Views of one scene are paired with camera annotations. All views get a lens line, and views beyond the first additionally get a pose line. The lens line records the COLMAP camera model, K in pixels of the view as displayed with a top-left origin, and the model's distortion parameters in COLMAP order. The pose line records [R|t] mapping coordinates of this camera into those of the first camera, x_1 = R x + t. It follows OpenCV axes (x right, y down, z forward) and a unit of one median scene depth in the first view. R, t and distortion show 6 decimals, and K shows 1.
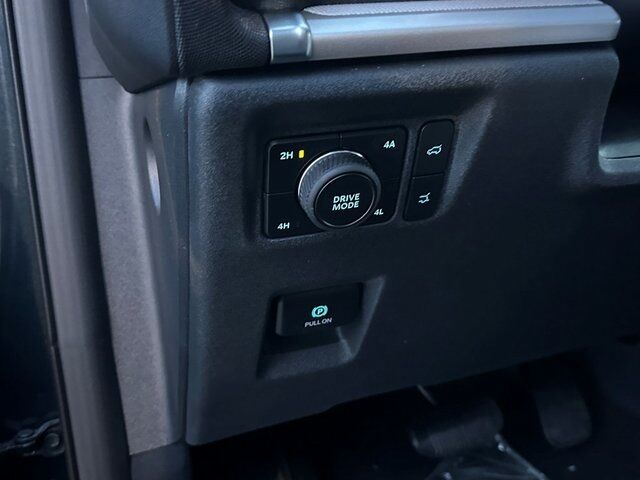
lens RADIAL K [[615.9, 0, 320.0], [0, 615.9, 240.0], [0, 0, 1]] dist [0.167034, 0.002807]
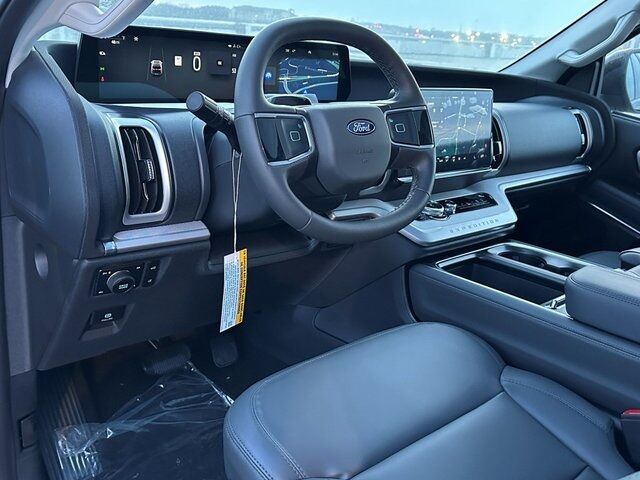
lens RADIAL K [[617.8, 0, 320.0], [0, 617.8, 240.0], [0, 0, 1]] dist [0.017900, 0.005150]
pose [[0.919106, 0.029017, 0.392941, -0.216498], [-0.058948, 0.996187, 0.064318, -0.427561], [-0.389576, -0.082279, 0.917312, -1.734043]]
